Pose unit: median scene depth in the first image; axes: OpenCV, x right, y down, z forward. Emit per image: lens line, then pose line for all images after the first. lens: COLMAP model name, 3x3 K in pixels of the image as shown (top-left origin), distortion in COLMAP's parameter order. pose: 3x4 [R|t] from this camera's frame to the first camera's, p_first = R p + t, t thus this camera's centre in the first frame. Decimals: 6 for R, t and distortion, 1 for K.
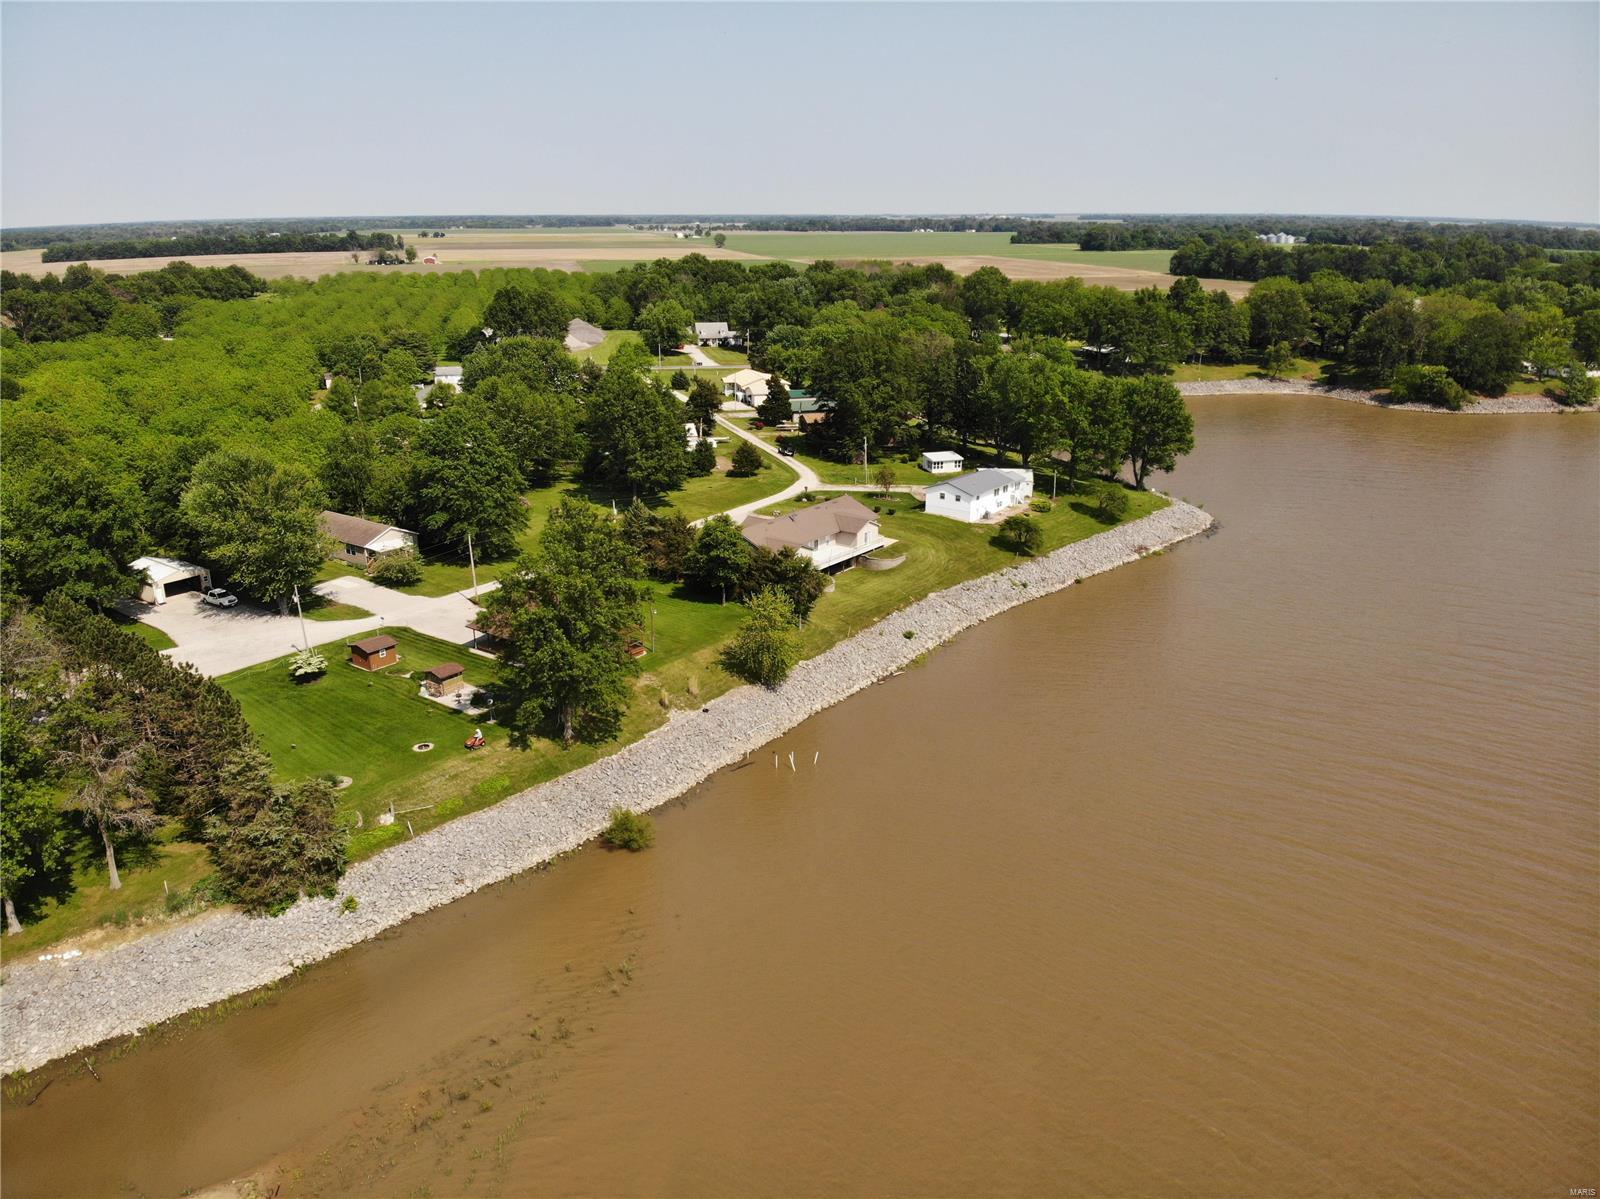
lens RADIAL K [[1207.5, 0, 800.0], [0, 1207.5, 599.5], [0, 0, 1]] dist [-0.001112, -0.164755]
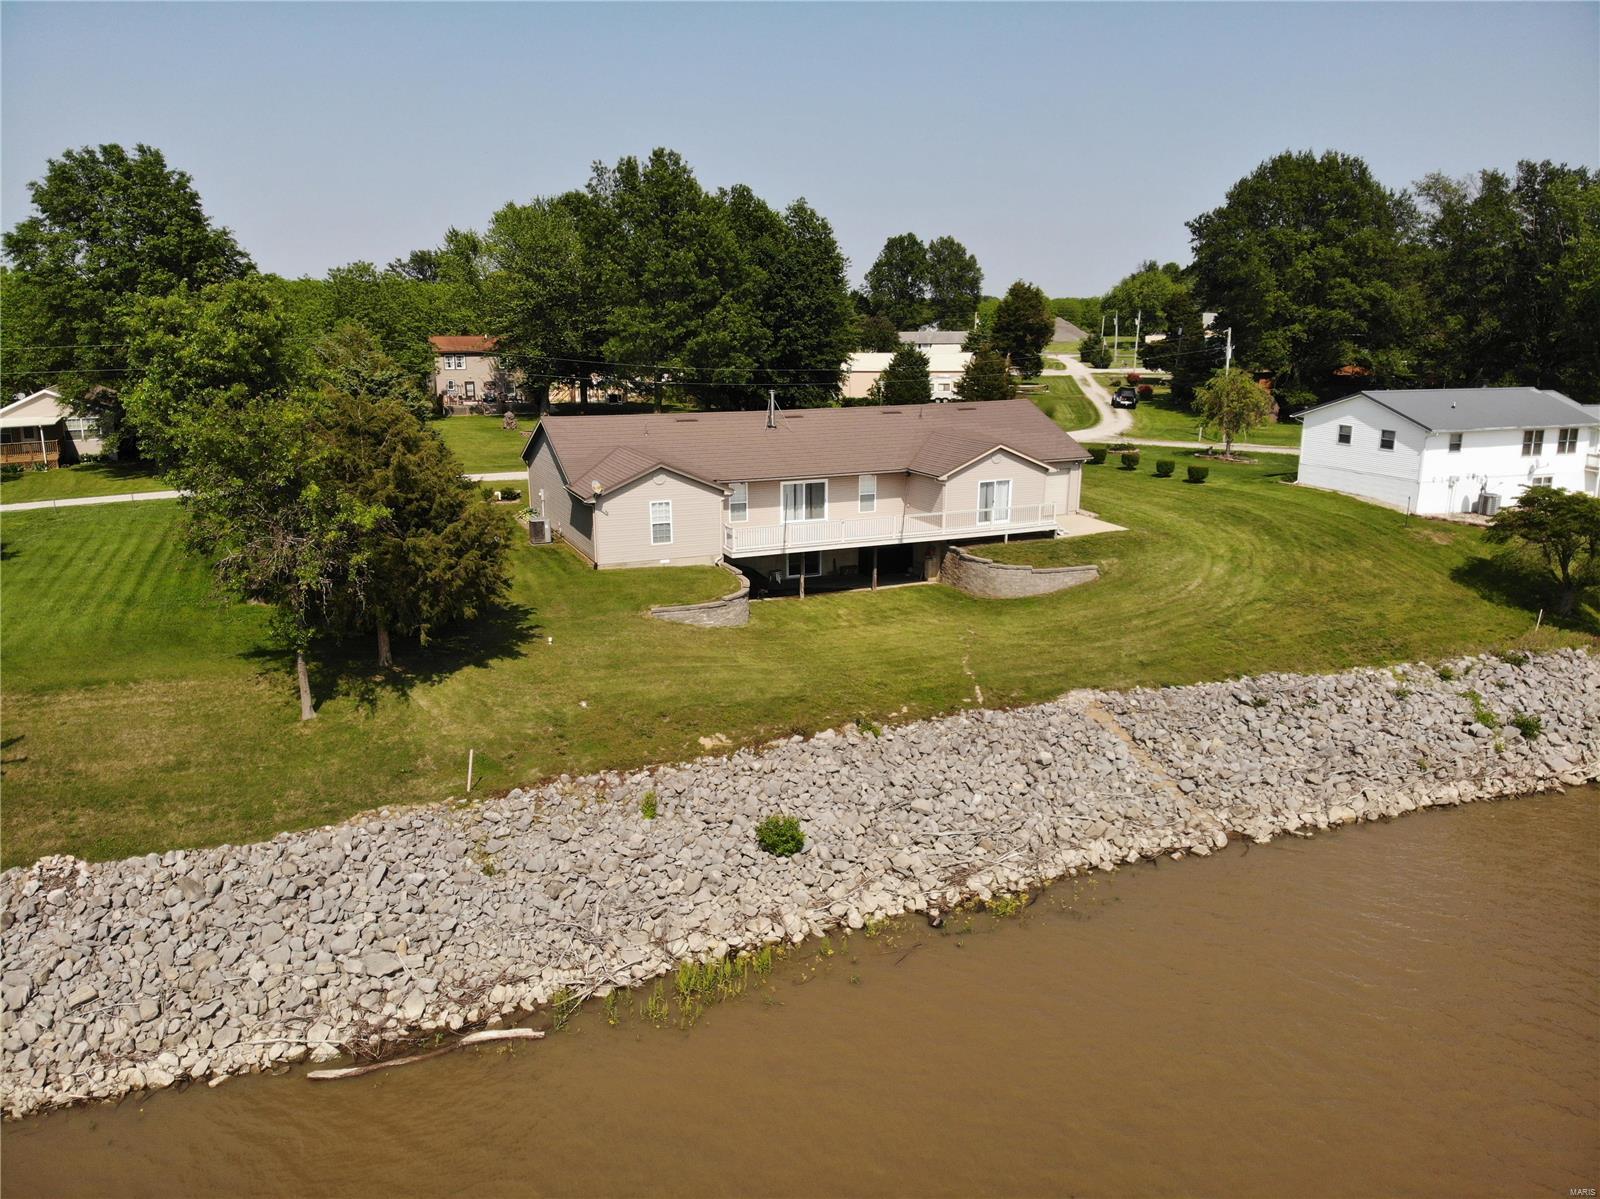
lens RADIAL K [[1207.5, 0, 800.0], [0, 1207.5, 599.5], [0, 0, 1]] dist [-0.001112, -0.164755]
pose [[0.860623, 0.118544, -0.495252, 0.160899], [-0.159840, 0.986262, -0.041689, -0.003515], [0.483506, 0.115039, 0.867749, 0.662103]]
